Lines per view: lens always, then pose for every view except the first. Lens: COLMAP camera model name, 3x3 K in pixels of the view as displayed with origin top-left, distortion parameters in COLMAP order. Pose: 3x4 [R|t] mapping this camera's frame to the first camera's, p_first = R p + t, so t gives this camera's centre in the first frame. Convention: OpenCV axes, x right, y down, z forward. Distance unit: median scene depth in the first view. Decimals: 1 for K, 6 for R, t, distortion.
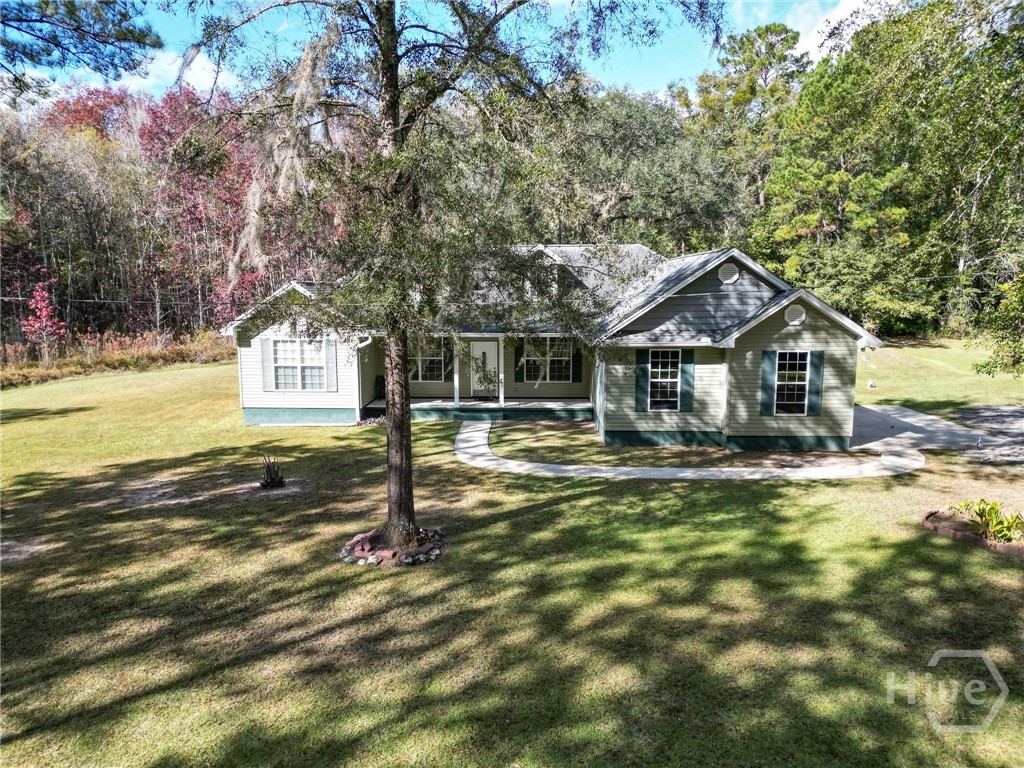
lens RADIAL K [[718.7, 0, 512.0], [0, 718.7, 384.0], [0, 0, 1]] dist [-0.001221, 0.000964]
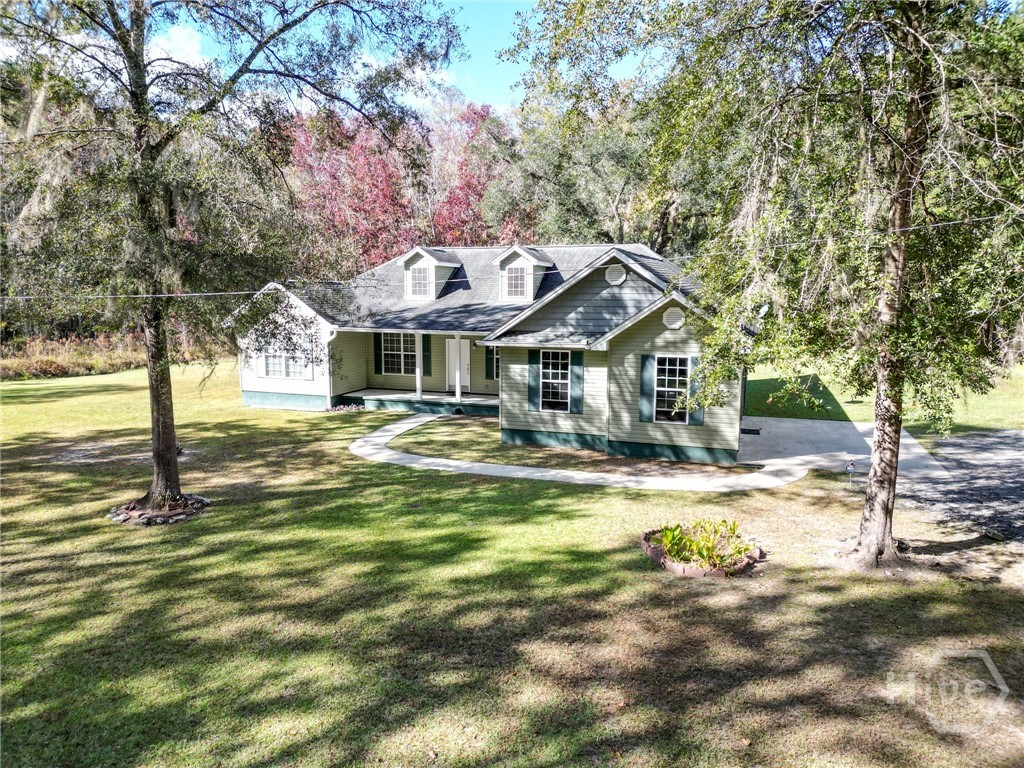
lens RADIAL K [[723.0, 0, 512.0], [0, 723.0, 384.0], [0, 0, 1]] dist [0.081845, -0.080001]
pose [[0.954725, 0.046272, -0.293868, 0.453430], [-0.046977, 0.998885, 0.004665, -0.003268], [0.293757, 0.009352, 0.955835, 0.020341]]
